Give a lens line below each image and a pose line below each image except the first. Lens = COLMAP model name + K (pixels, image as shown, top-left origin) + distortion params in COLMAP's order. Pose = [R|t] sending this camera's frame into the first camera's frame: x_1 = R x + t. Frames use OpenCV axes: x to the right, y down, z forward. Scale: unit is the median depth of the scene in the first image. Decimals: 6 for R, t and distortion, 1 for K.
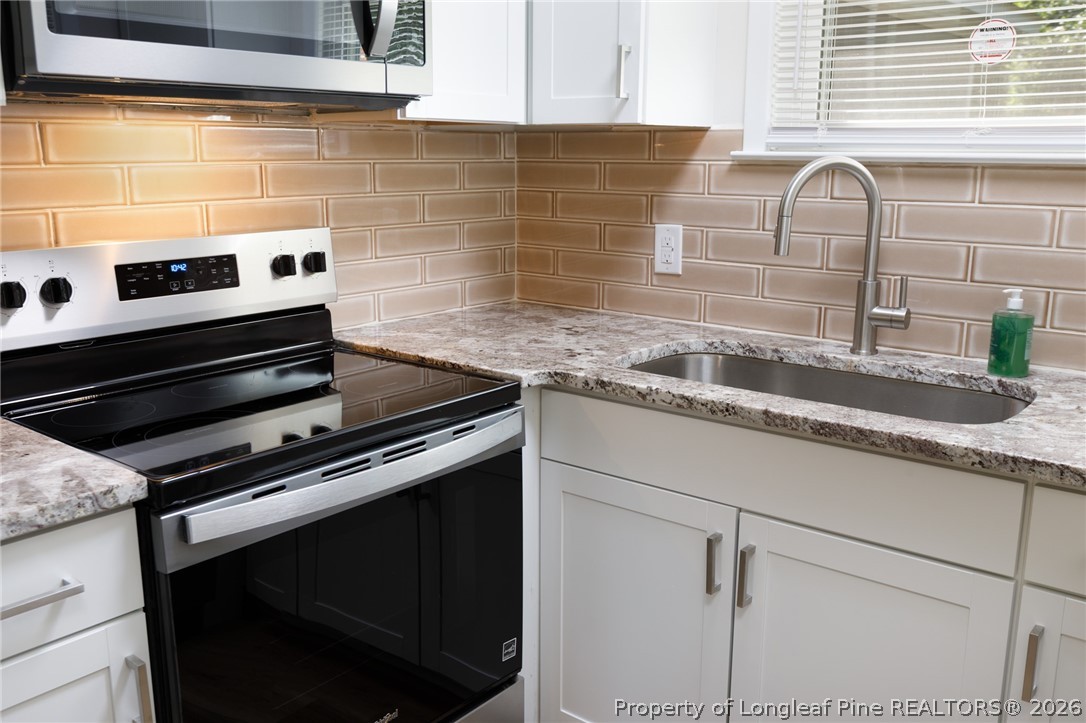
lens RADIAL K [[941.6, 0, 543.0], [0, 941.6, 361.5], [0, 0, 1]] dist [-0.008939, 0.001766]
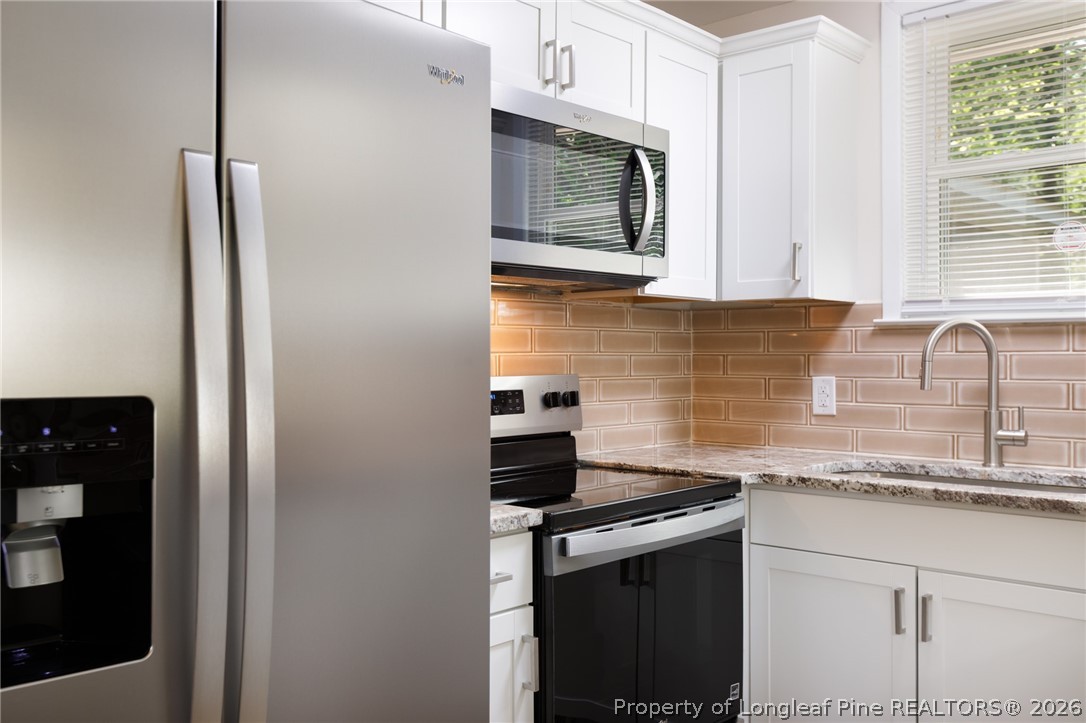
lens RADIAL K [[965.5, 0, 543.0], [0, 965.5, 361.5], [0, 0, 1]] dist [-0.007067, 0.003823]
pose [[0.998518, -0.004264, -0.054260, -0.208766], [-0.007345, 0.977250, -0.211964, 0.137216], [0.053929, 0.212048, 0.975770, -0.366839]]
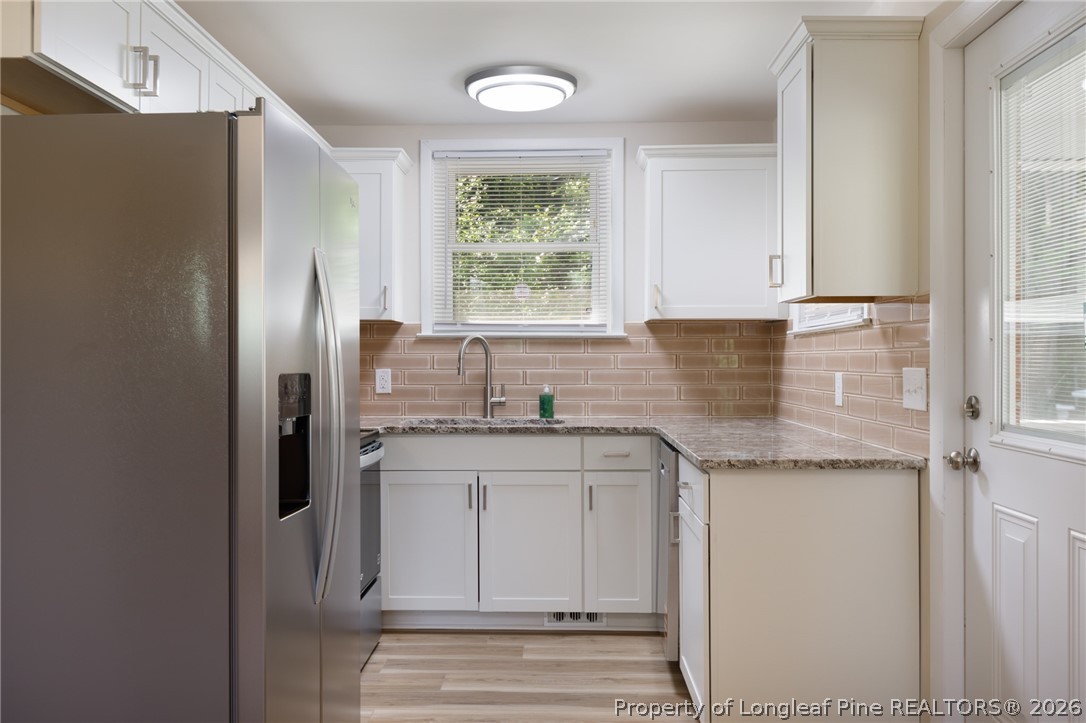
lens RADIAL K [[889.1, 0, 543.0], [0, 889.1, 361.5], [0, 0, 1]] dist [0.002332, 0.000282]
pose [[0.783089, -0.004942, 0.621890, -0.923055], [0.137047, 0.976758, -0.164809, 0.236097], [-0.606622, 0.214288, 0.765566, -0.794241]]
